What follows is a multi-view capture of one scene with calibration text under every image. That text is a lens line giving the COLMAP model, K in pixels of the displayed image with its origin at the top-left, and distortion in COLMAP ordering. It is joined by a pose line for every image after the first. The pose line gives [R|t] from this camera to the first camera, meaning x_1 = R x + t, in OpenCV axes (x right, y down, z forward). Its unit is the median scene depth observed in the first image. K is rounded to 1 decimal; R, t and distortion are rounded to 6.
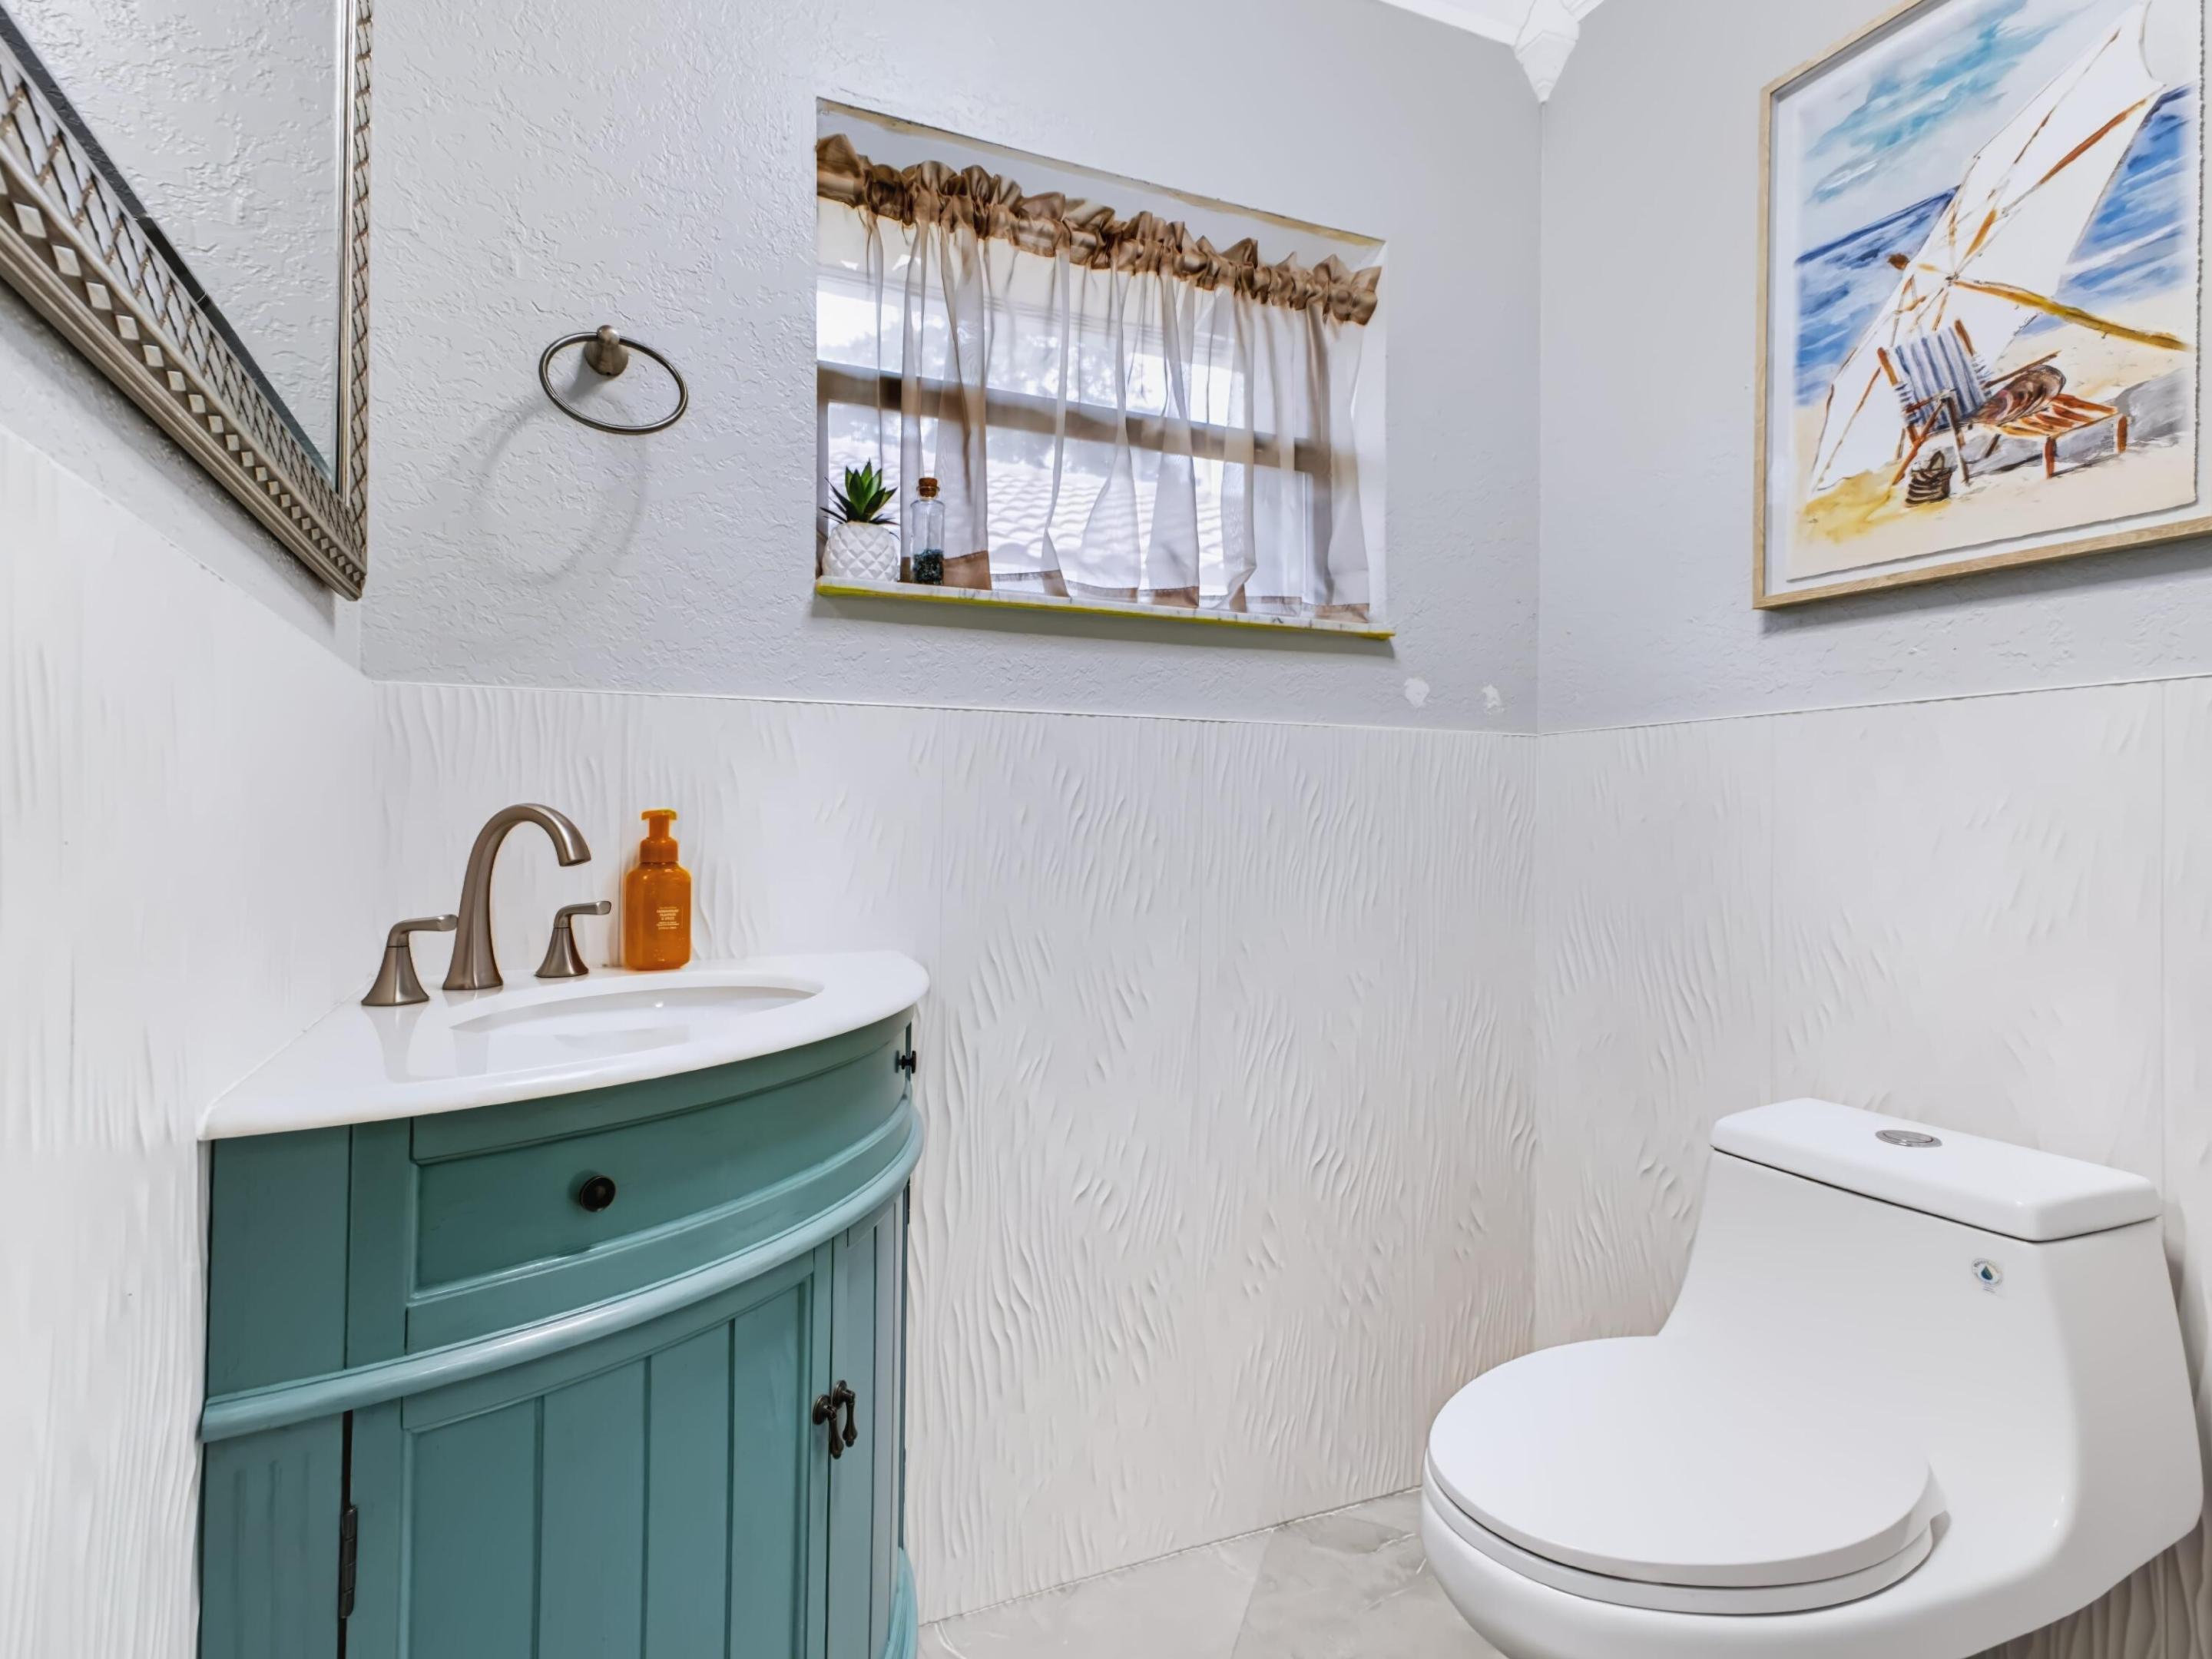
lens RADIAL K [[1080.5, 0, 1093.0], [0, 1080.5, 817.5], [0, 0, 1]] dist [0.016391, 0.001547]
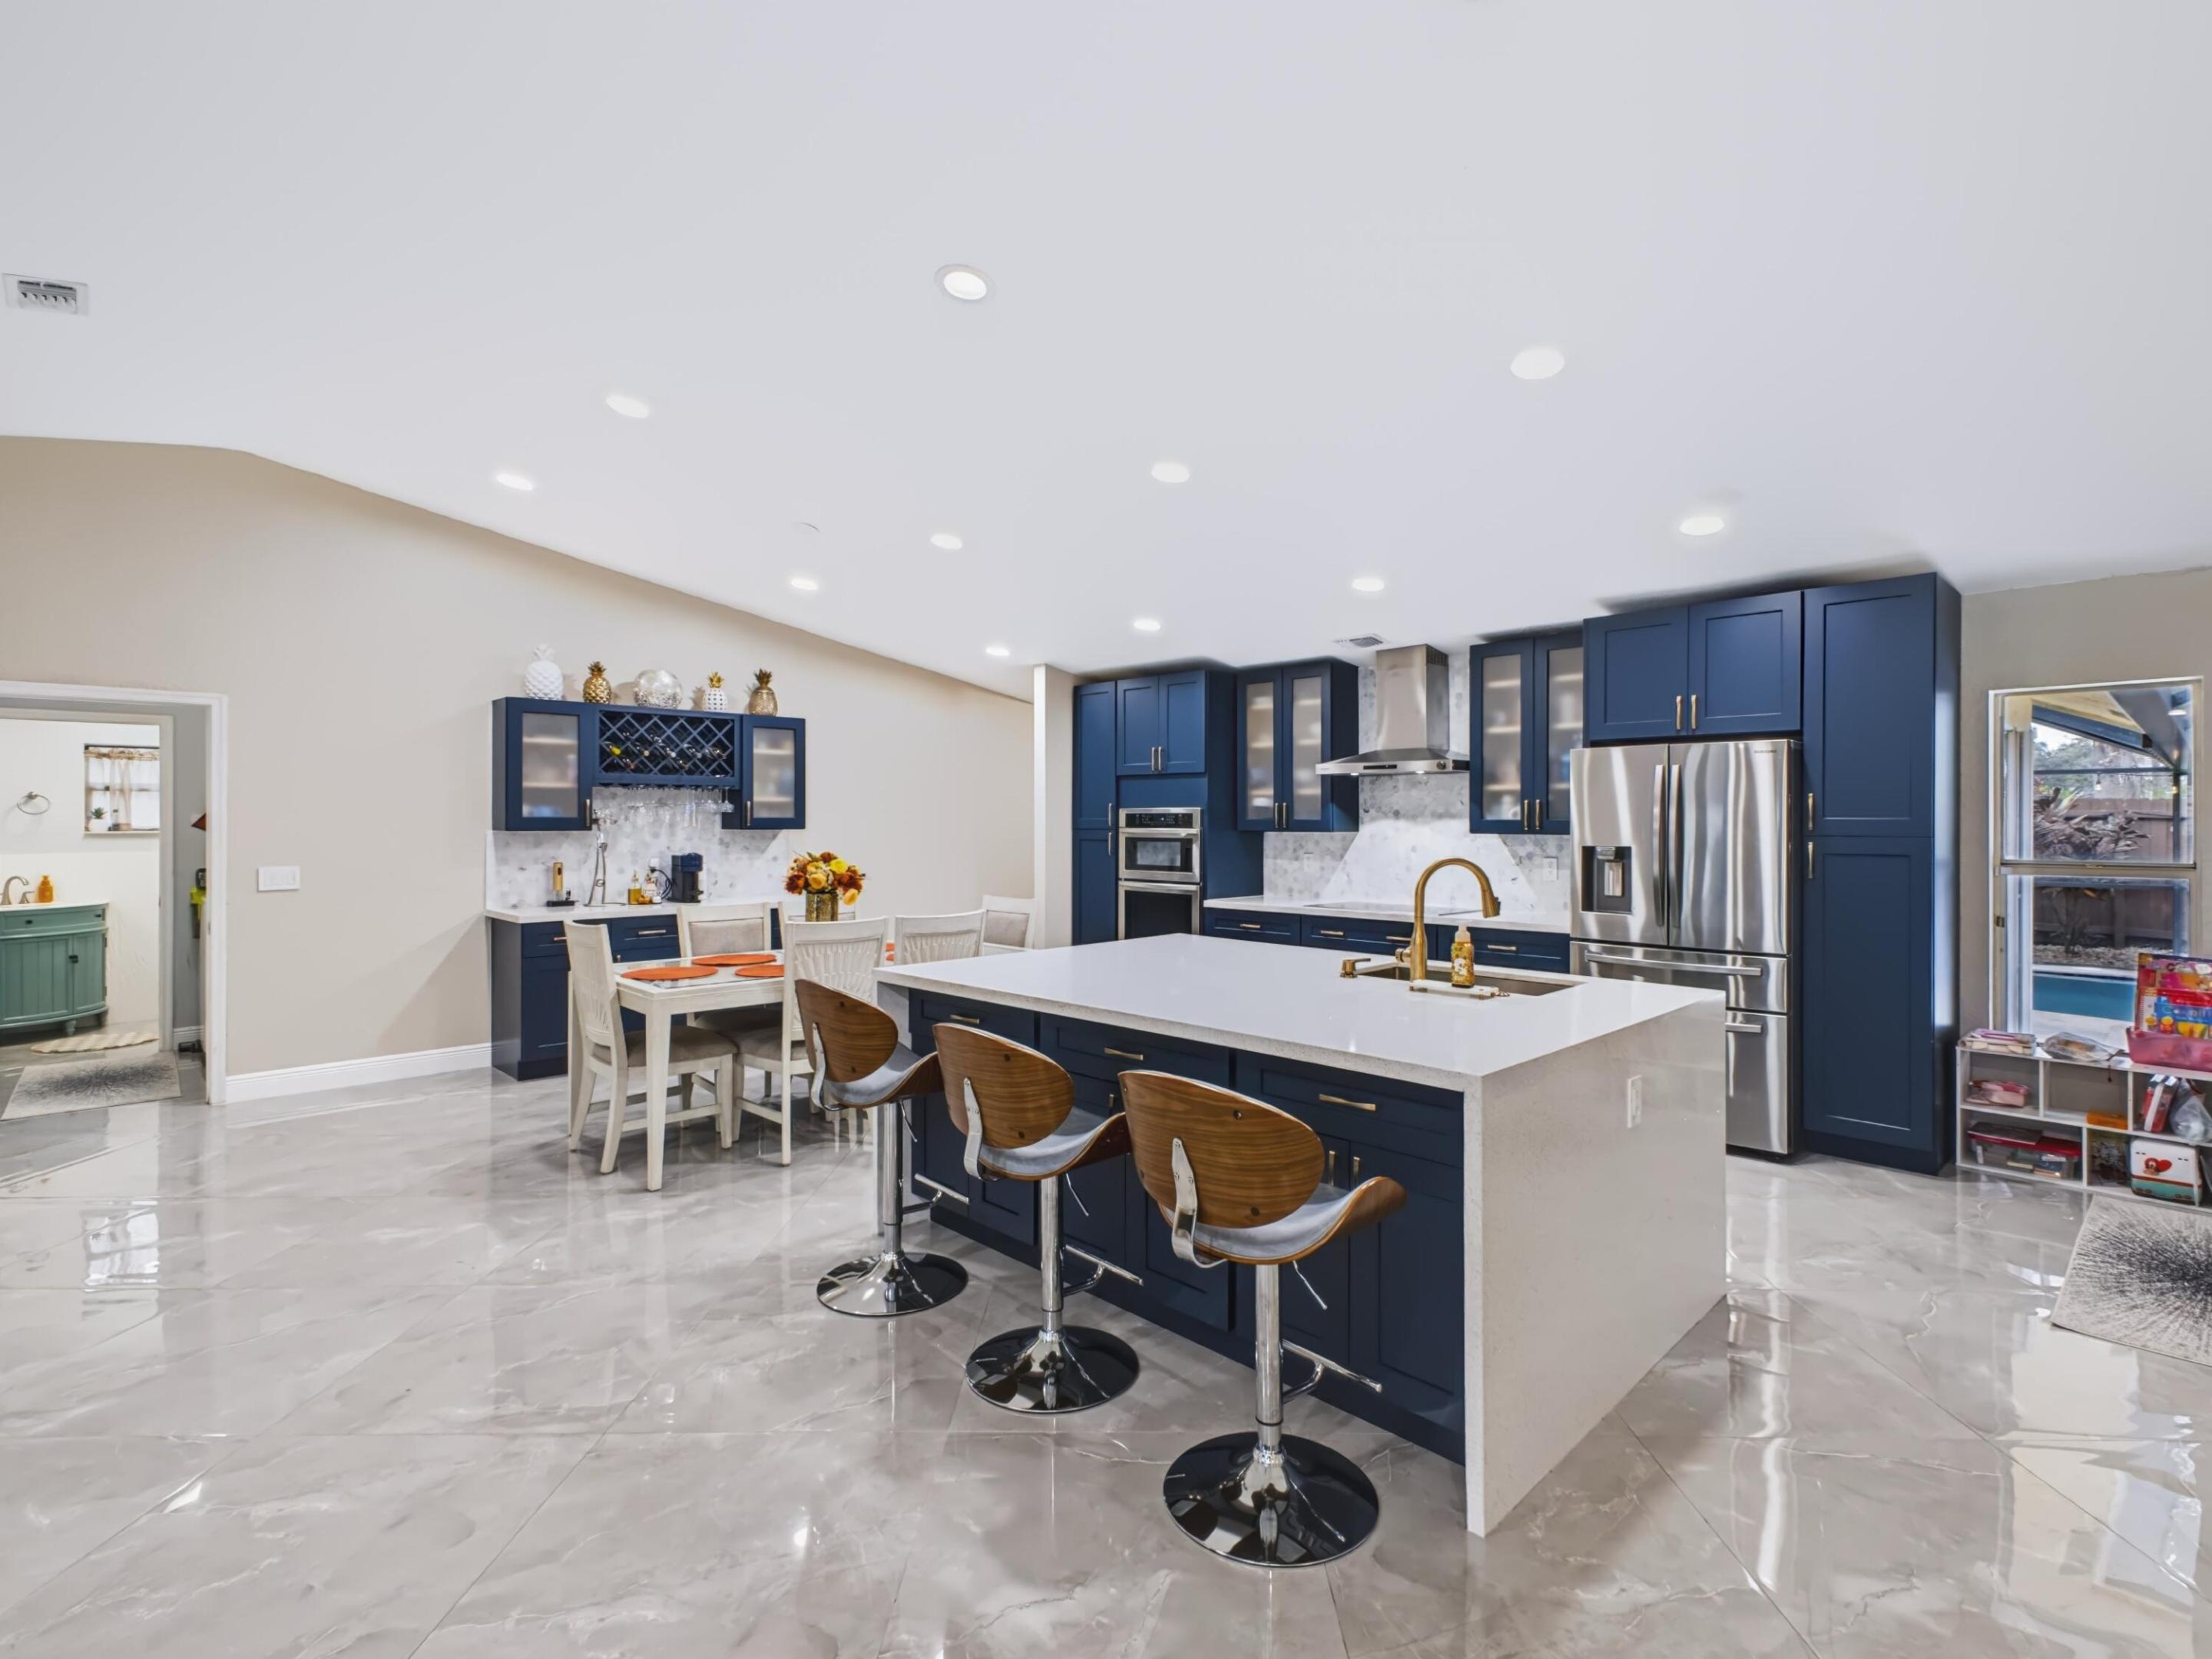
lens RADIAL K [[1044.4, 0, 1160.0], [0, 1044.4, 828.4], [0, 0, 1]] dist [0.000974, 0.000735]
pose [[0.929293, -0.004113, 0.369320, 2.688306], [-0.002211, 0.999858, 0.016699, -0.318475], [-0.369337, -0.016335, 0.929152, -5.595809]]
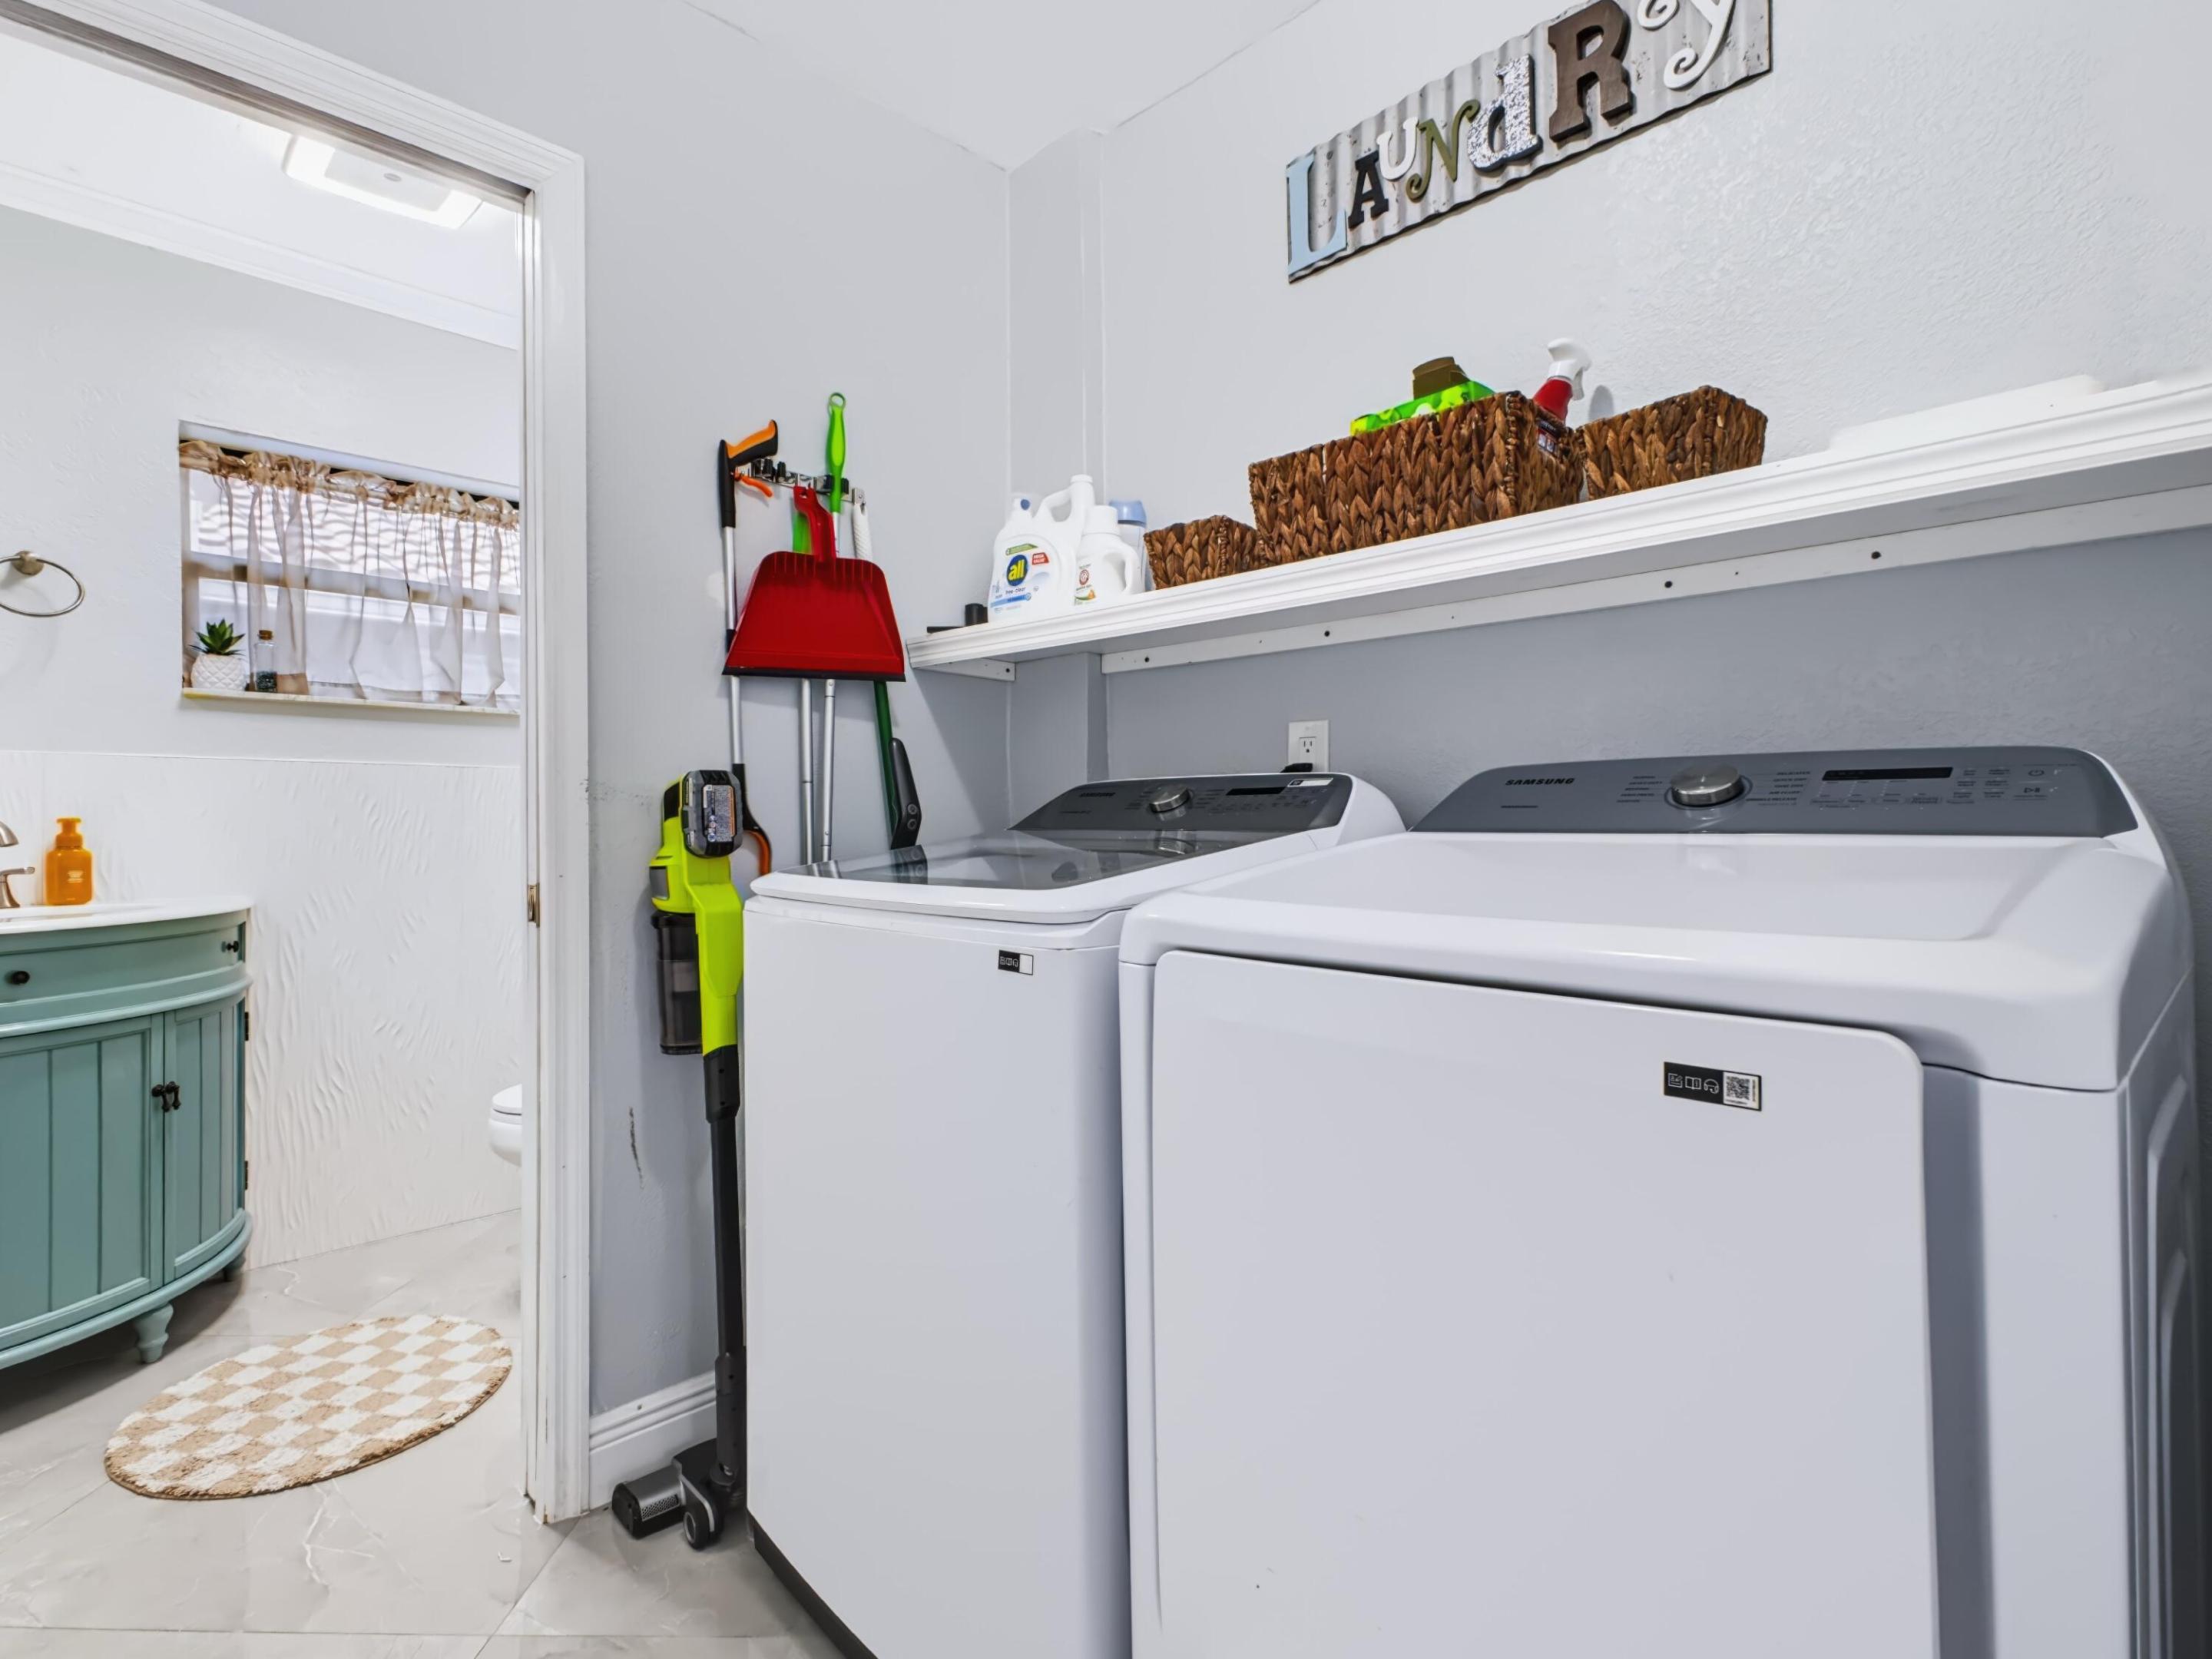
lens RADIAL K [[1080.5, 0, 1103.8], [0, 1080.5, 842.0], [0, 0, 1]] dist [0.016391, 0.001547]
pose [[0.946871, -0.004773, 0.321577, 0.572742], [-0.003753, 0.999658, 0.025887, -0.018309], [-0.321591, -0.025718, 0.946529, -1.146020]]
